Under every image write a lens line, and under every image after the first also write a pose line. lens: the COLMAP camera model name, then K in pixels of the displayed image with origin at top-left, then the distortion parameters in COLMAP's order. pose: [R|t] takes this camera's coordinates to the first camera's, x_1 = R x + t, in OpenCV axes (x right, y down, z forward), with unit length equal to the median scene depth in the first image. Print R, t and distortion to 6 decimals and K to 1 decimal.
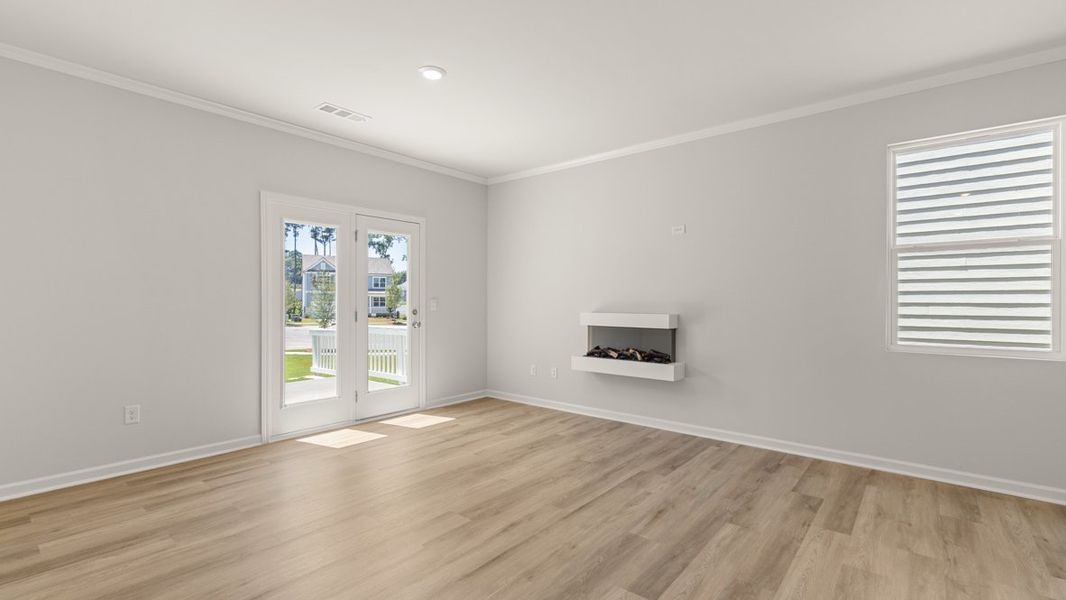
lens RADIAL K [[470.0, 0, 531.0], [0, 470.0, 306.3], [0, 0, 1]] dist [-0.000274, 0.000105]
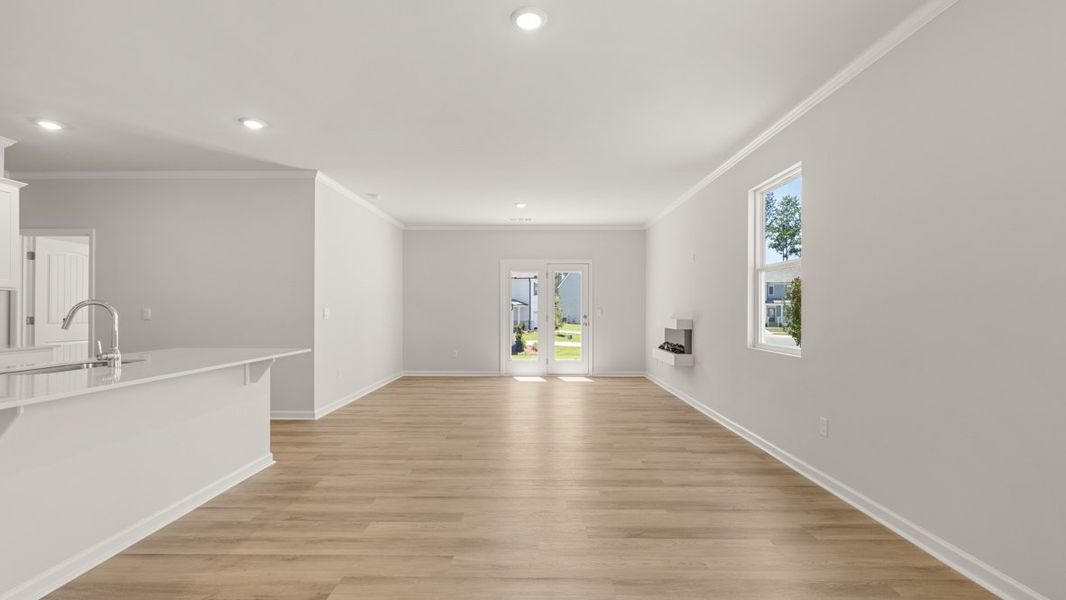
lens RADIAL K [[470.0, 0, 531.0], [0, 470.0, 306.3], [0, 0, 1]] dist [-0.000274, 0.000105]
pose [[0.622984, -0.010108, -0.782170, 1.503721], [-0.005952, 0.999826, -0.017661, 0.009231], [0.782212, 0.015658, 0.622815, -0.309964]]
